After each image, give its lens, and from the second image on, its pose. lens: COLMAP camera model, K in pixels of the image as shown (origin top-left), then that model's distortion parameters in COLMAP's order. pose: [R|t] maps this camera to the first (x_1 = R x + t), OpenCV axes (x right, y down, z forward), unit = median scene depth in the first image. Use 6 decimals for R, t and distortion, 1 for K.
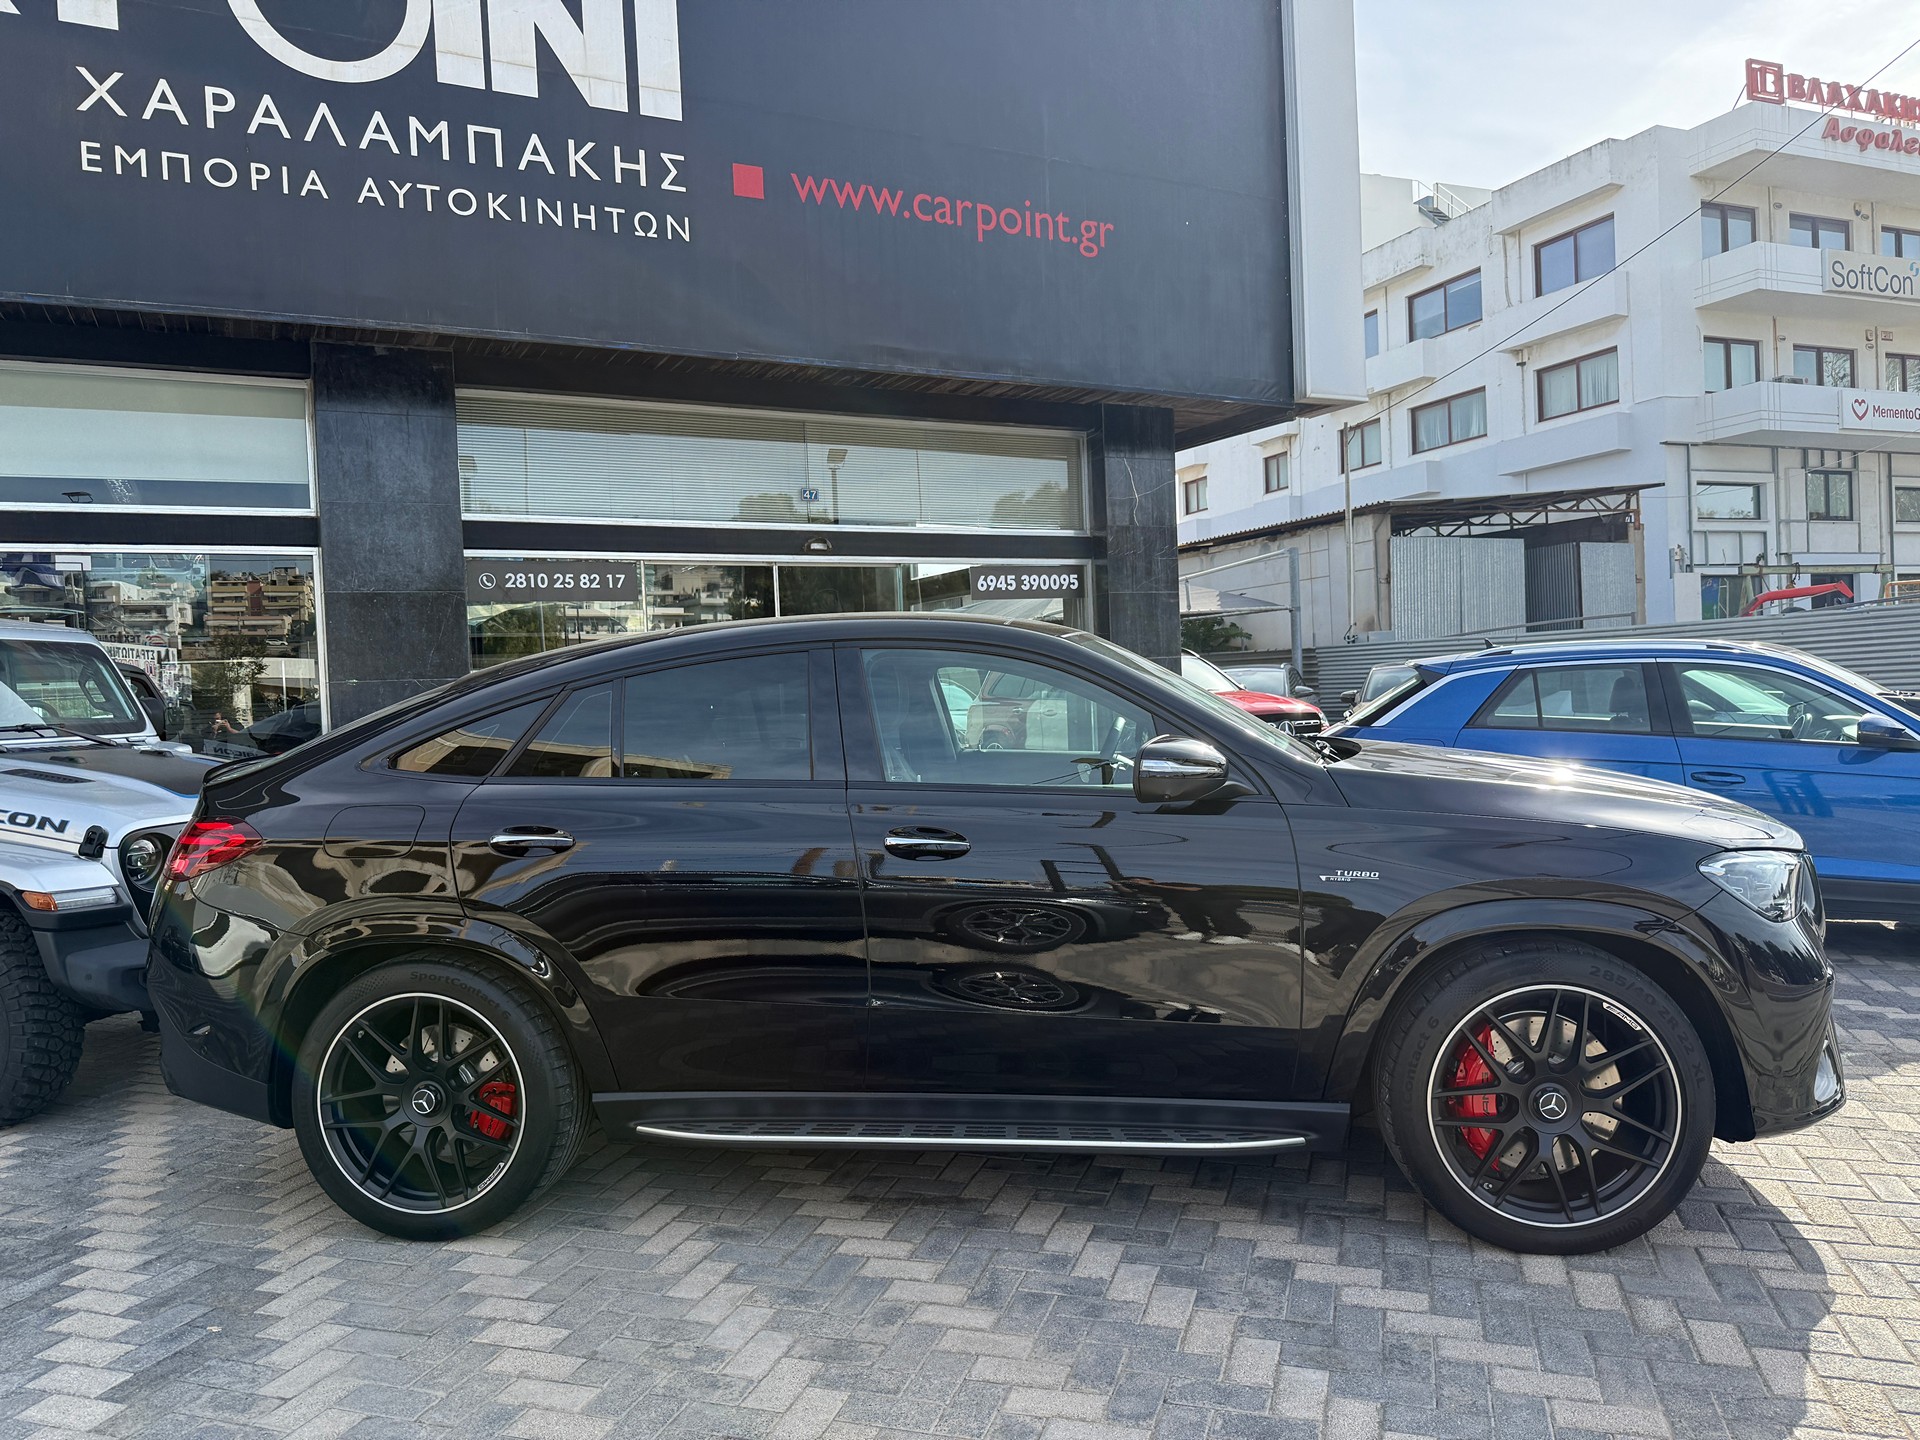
lens RADIAL K [[1381.1, 0, 954.0], [0, 1381.1, 725.4], [0, 0, 1]] dist [0.020878, -0.023373]
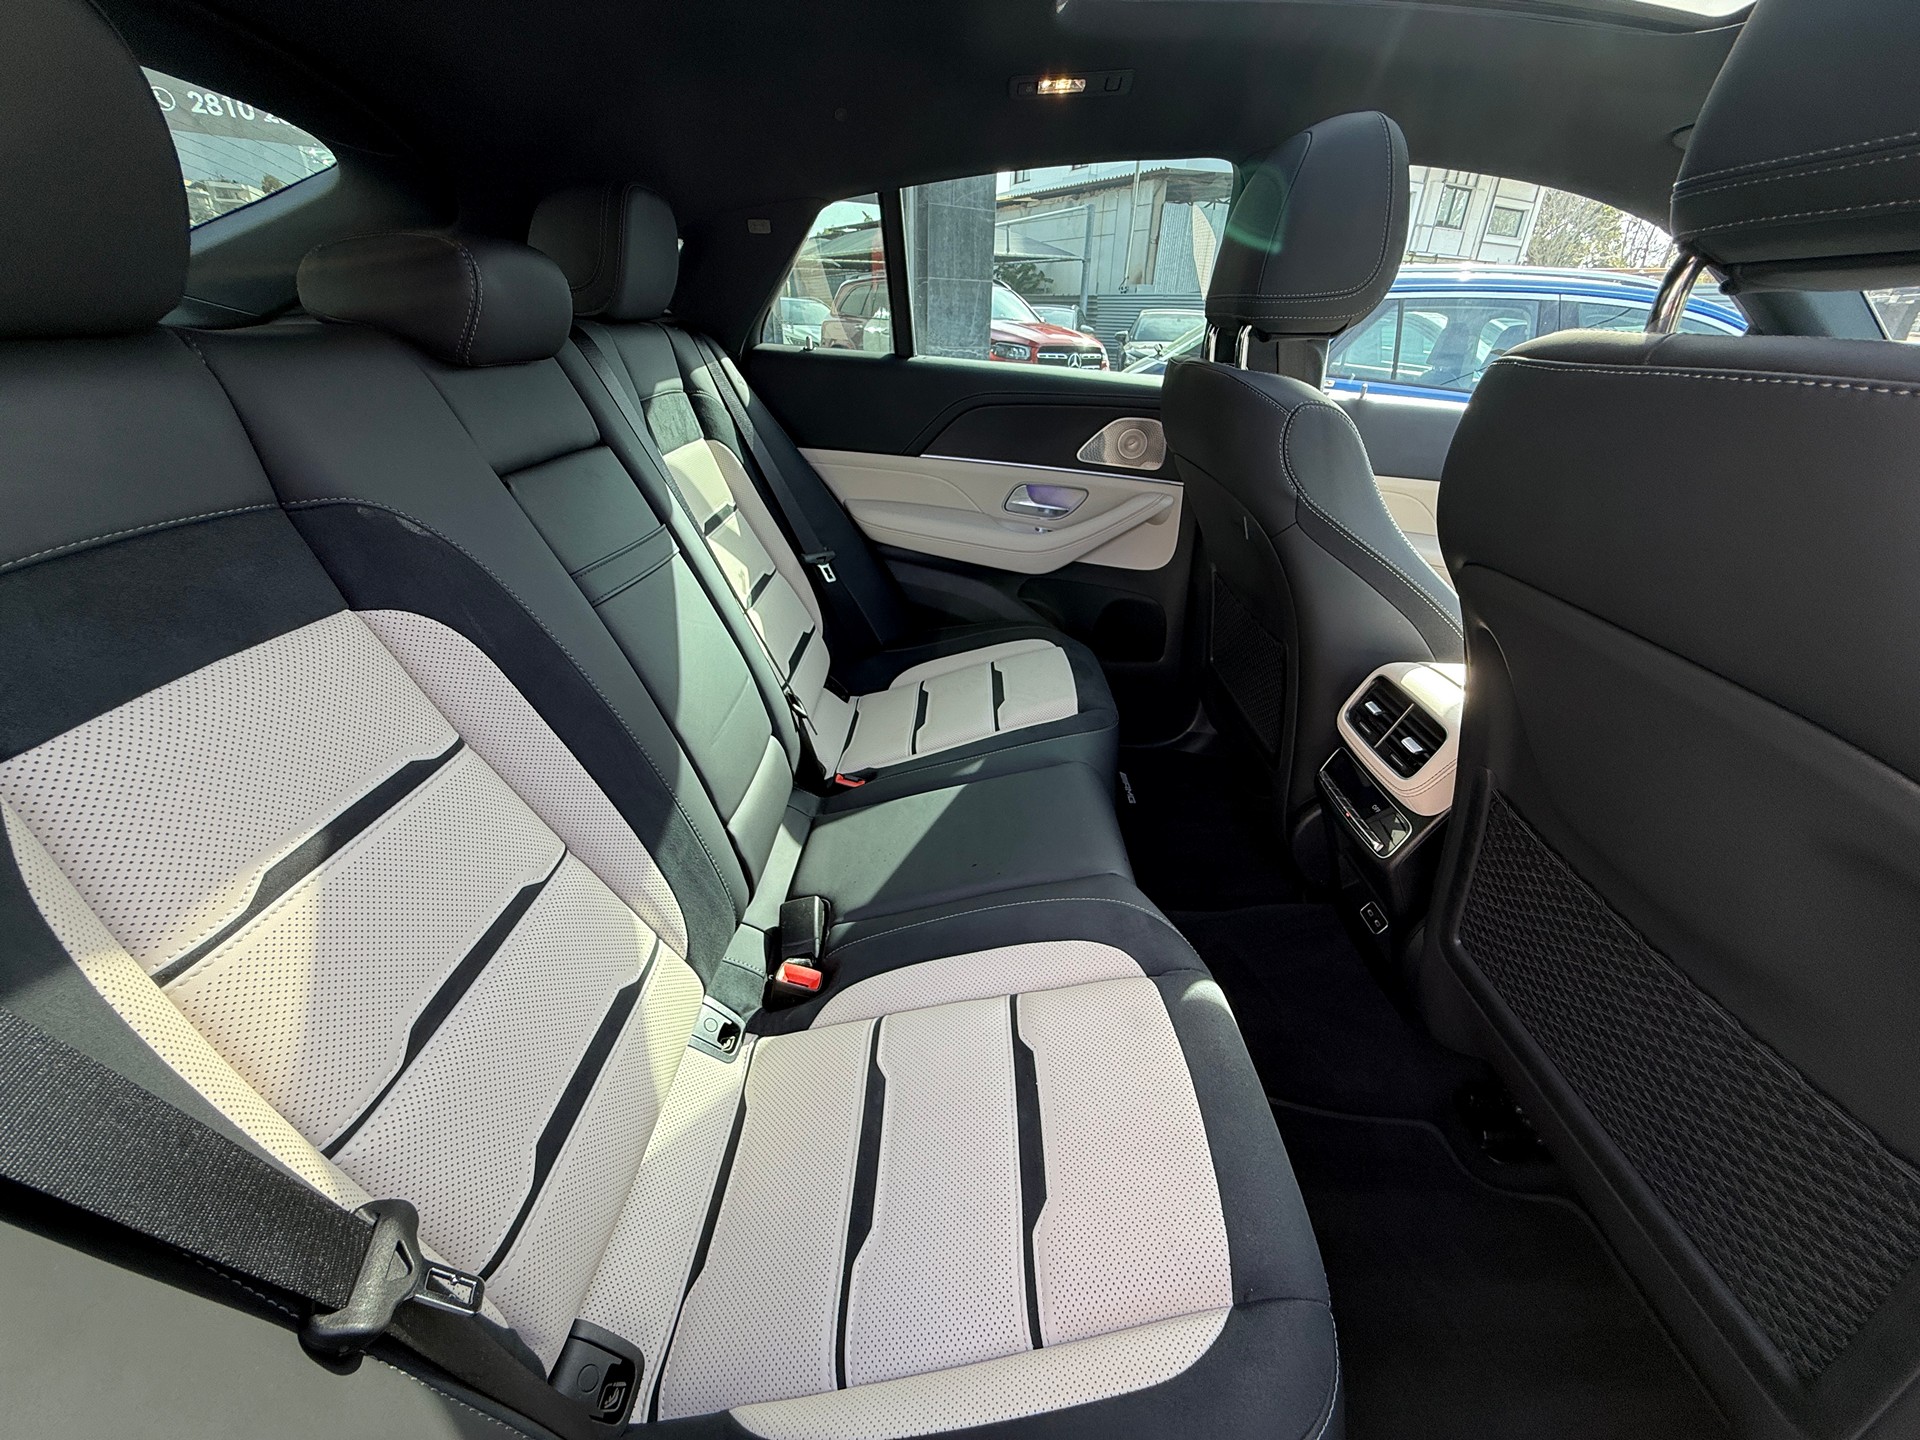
lens RADIAL K [[771.0, 0, 952.8], [0, 771.0, 718.4], [0, 0, 1]] dist [0.000219, -0.000012]
pose [[0.991852, 0.010981, 0.126921, 0.029169], [-0.065219, 0.899592, 0.431834, -0.000632], [-0.109435, -0.436593, 0.892979, 0.151321]]
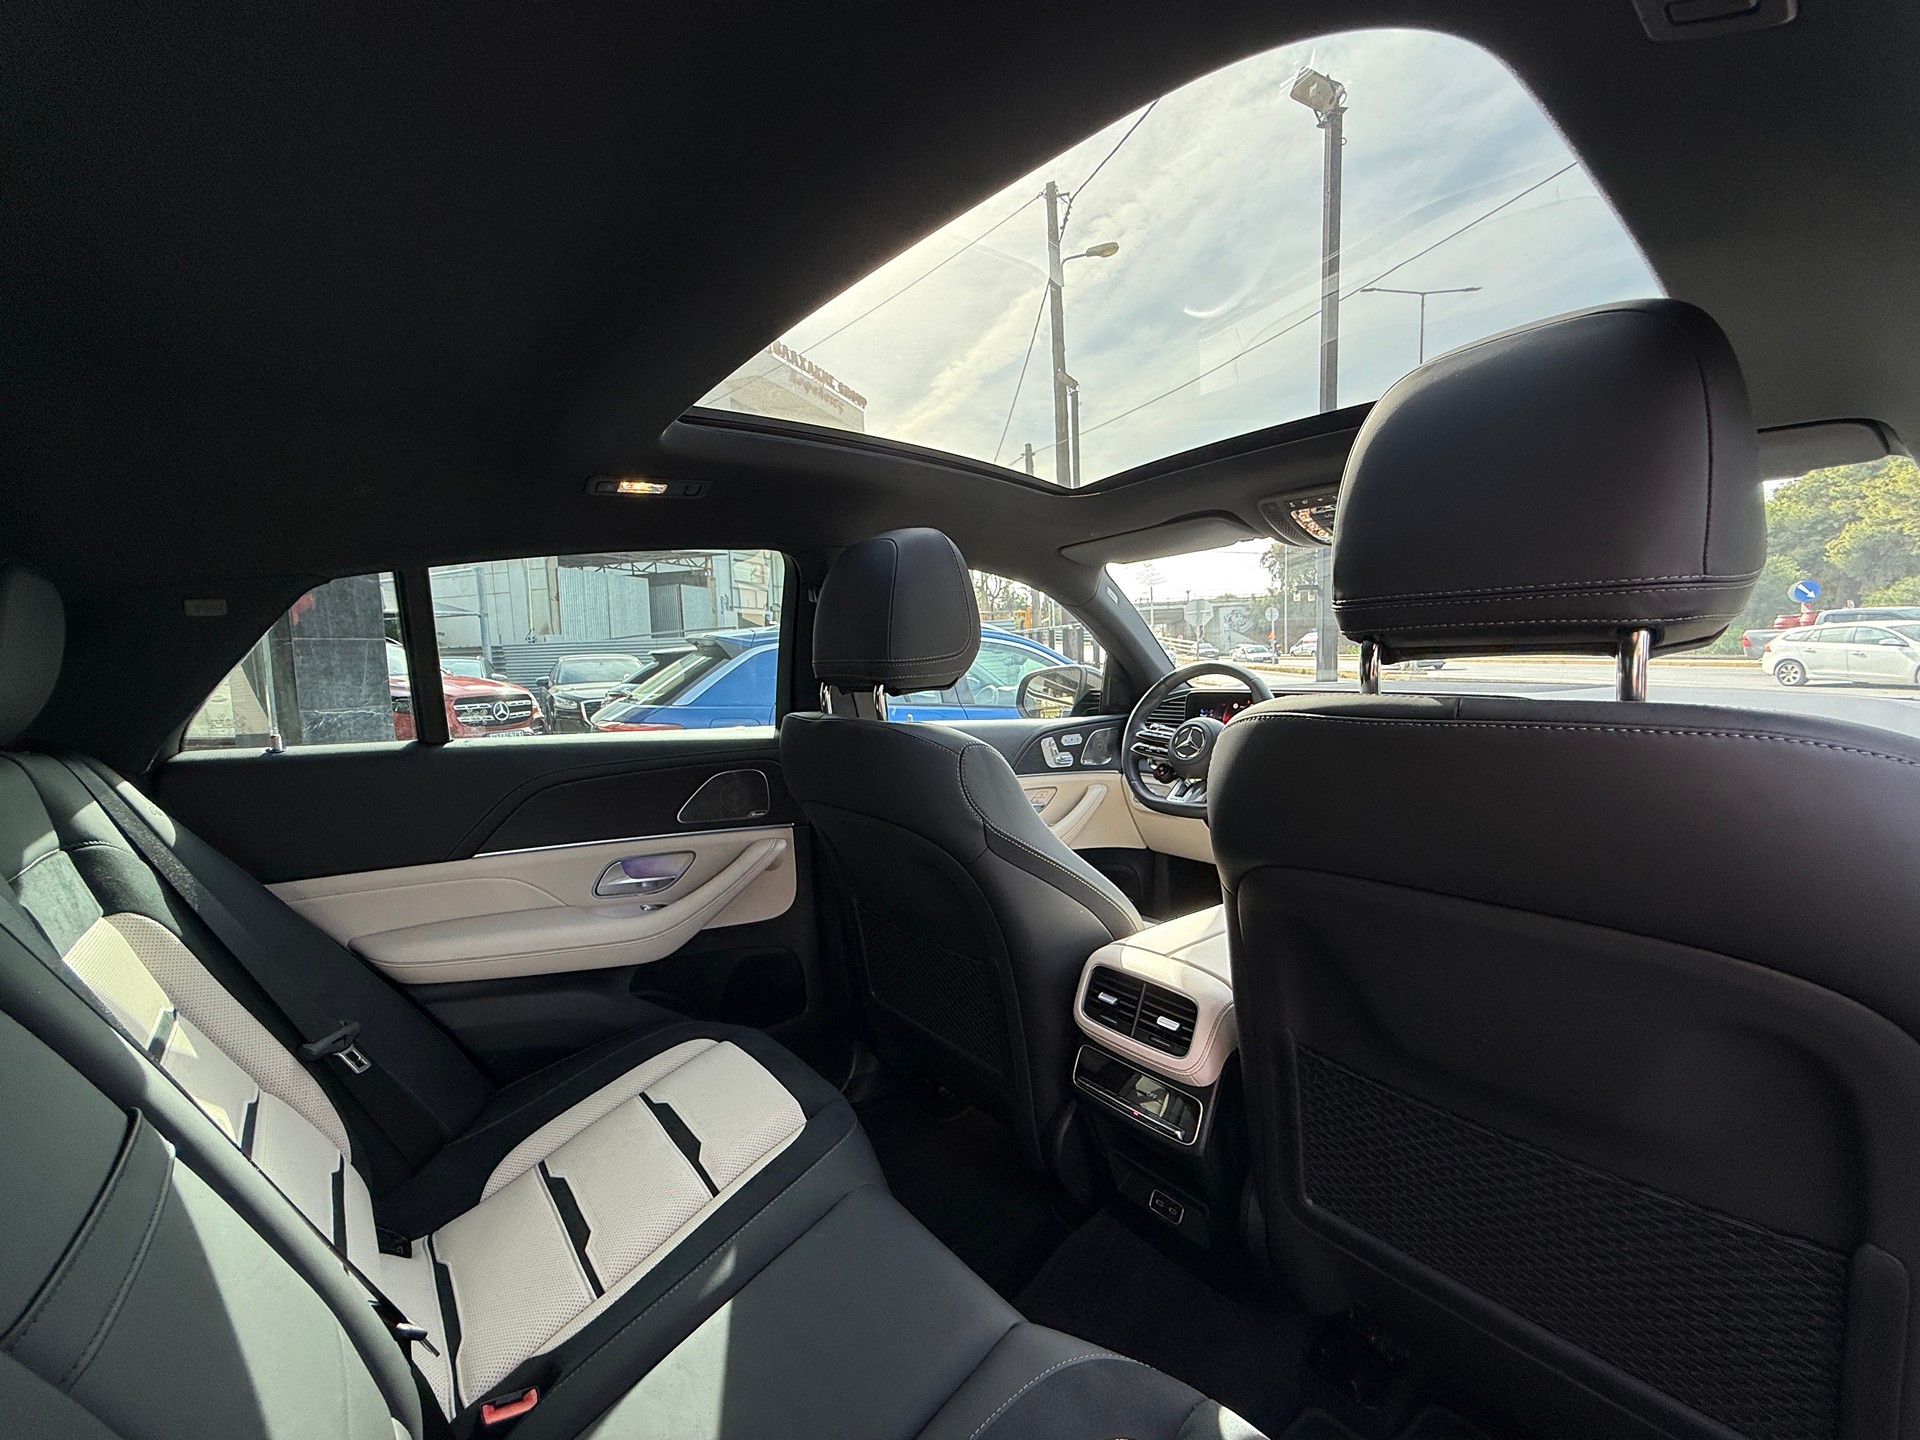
lens RADIAL K [[771.0, 0, 959.7], [0, 771.0, 714.3], [0, 0, 1]] dist [0.000219, -0.000012]
pose [[0.684905, -0.036714, 0.727707, 0.021043], [0.022550, 0.999319, 0.029194, -0.002125], [-0.728284, -0.003585, 0.685267, 0.160653]]
